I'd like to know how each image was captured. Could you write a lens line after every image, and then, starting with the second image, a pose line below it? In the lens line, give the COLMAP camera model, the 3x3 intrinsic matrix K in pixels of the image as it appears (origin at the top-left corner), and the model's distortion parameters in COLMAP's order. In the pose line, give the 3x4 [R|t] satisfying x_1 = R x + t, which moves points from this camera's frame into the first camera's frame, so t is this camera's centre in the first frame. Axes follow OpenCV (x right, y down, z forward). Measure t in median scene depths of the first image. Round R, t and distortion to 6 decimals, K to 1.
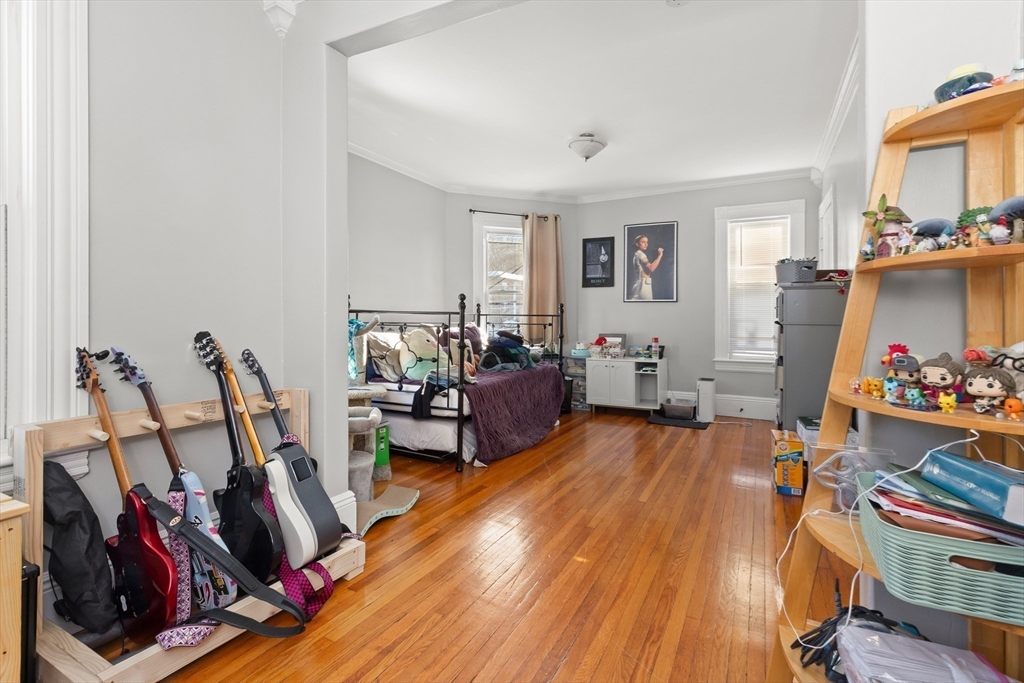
lens RADIAL K [[471.4, 0, 508.9], [0, 471.4, 317.5], [0, 0, 1]] dist [0.000175, 0.000124]
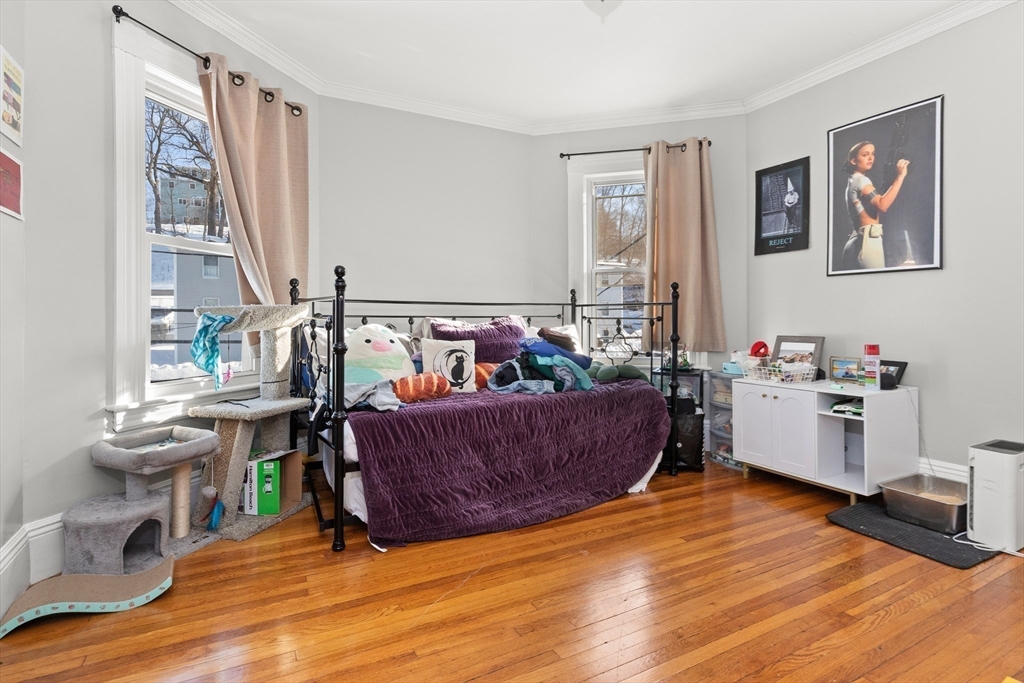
lens RADIAL K [[512.1, 0, 510.0], [0, 512.1, 318.2], [0, 0, 1]] dist [-0.000545, -0.000085]
pose [[0.829875, -0.006604, -0.557910, 0.276752], [0.007395, 0.999972, -0.000836, 0.012687], [0.557900, -0.003432, 0.829901, 0.336066]]
